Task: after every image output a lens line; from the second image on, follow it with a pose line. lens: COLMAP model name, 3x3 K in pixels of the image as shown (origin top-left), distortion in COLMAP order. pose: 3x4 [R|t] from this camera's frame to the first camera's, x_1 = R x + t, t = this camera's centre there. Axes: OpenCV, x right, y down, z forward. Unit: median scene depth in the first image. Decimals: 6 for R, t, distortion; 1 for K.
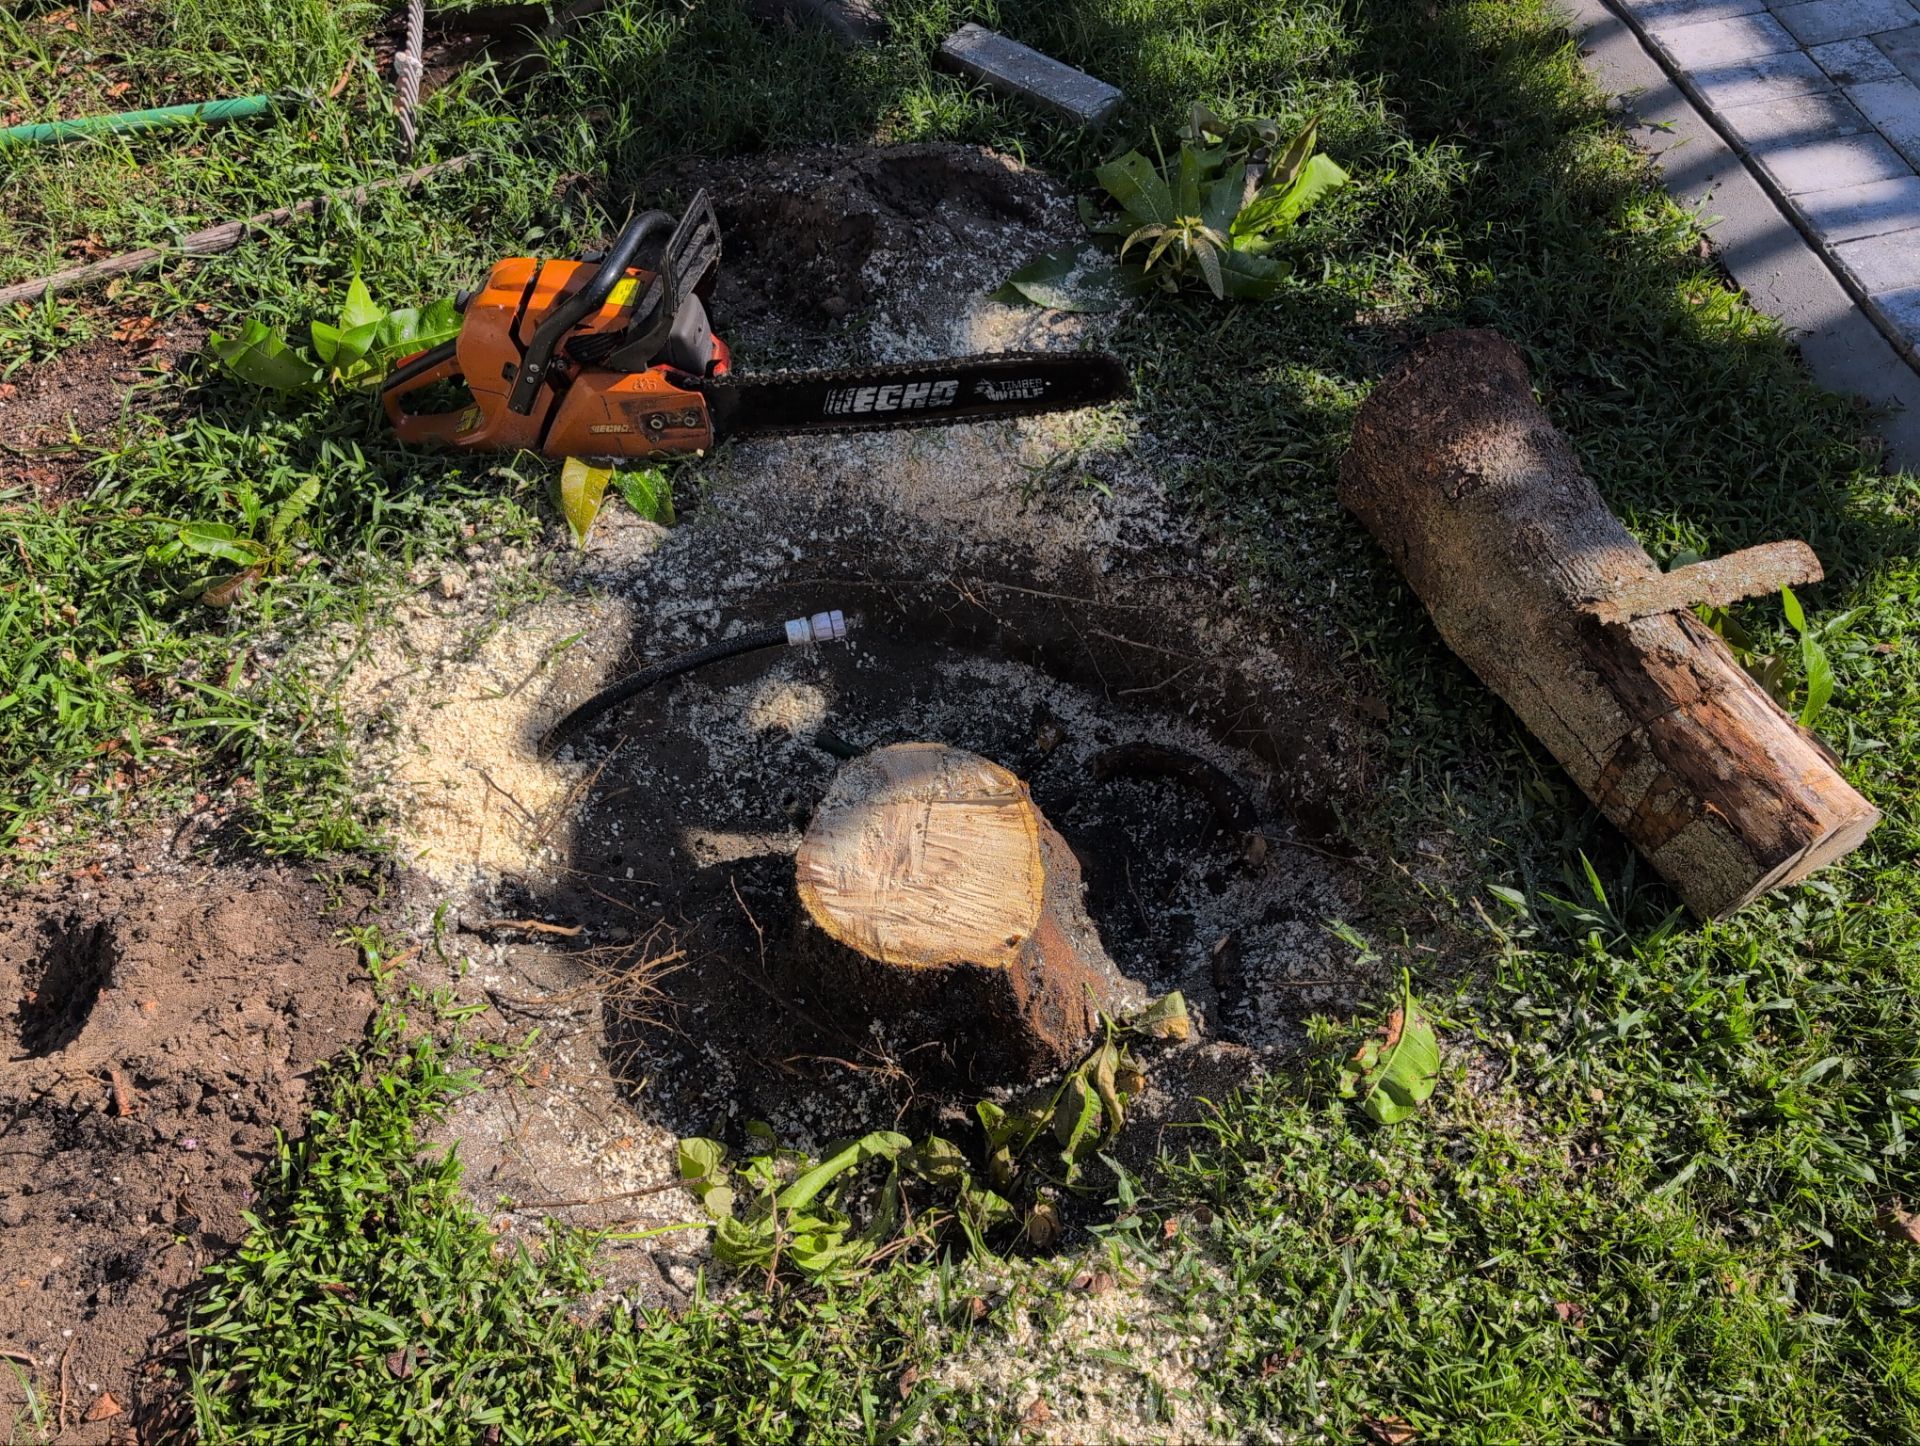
lens RADIAL K [[1616.1, 0, 960.0], [0, 1616.1, 723.0], [0, 0, 1]] dist [0.005815, 0.000828]
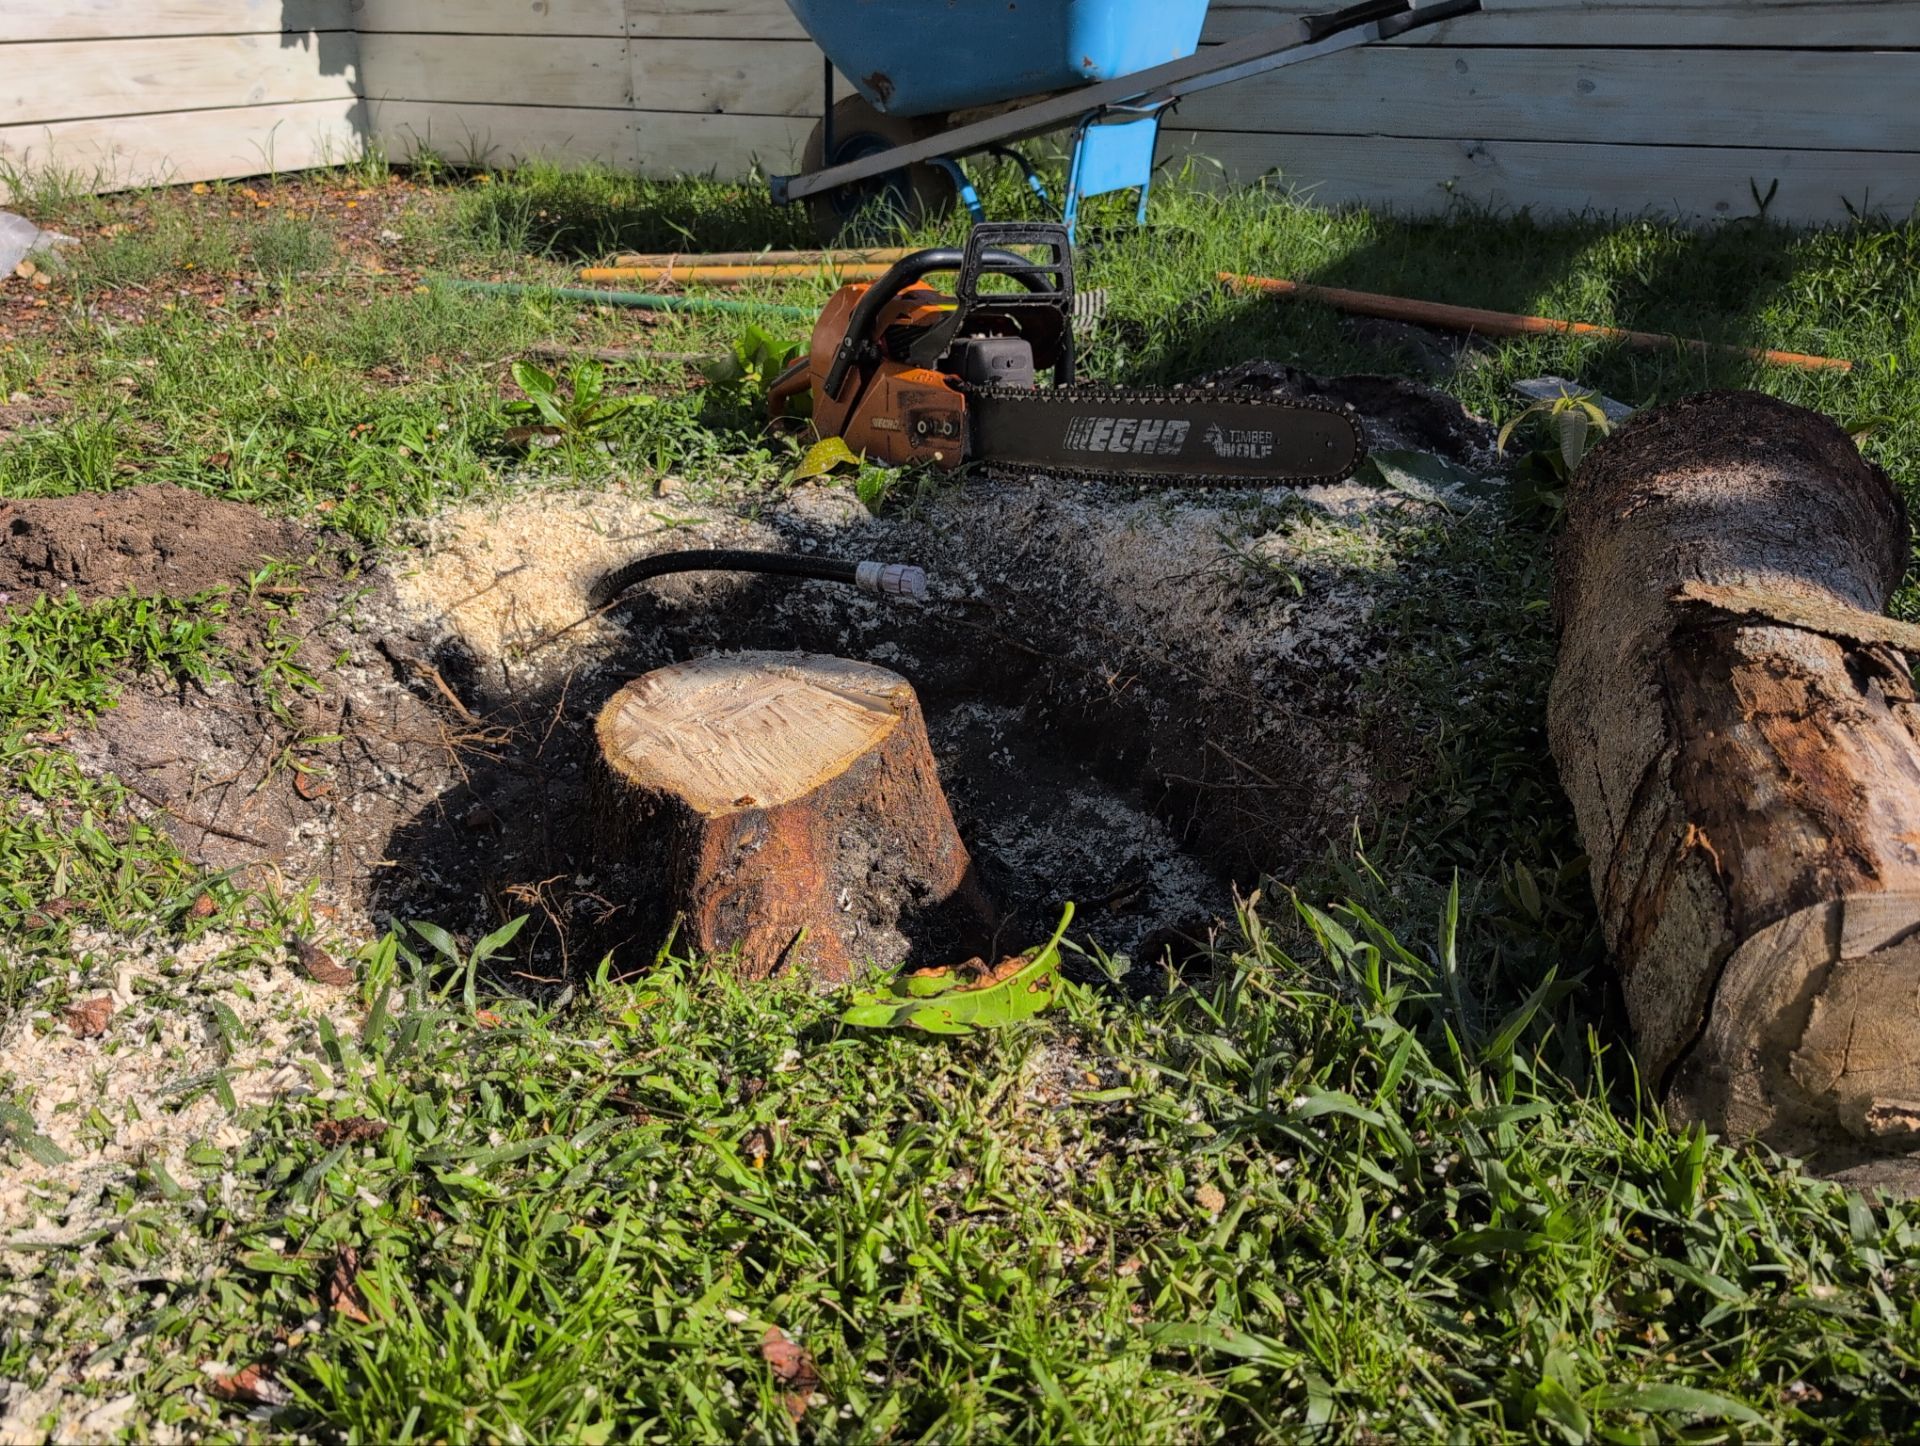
lens RADIAL K [[1616.1, 0, 960.0], [0, 1616.1, 723.0], [0, 0, 1]] dist [0.005815, 0.000828]
pose [[0.752338, 0.291257, -0.590895, 0.497135], [-0.546529, 0.776756, -0.312980, 0.265827], [0.367824, 0.558408, 0.743563, 0.444535]]
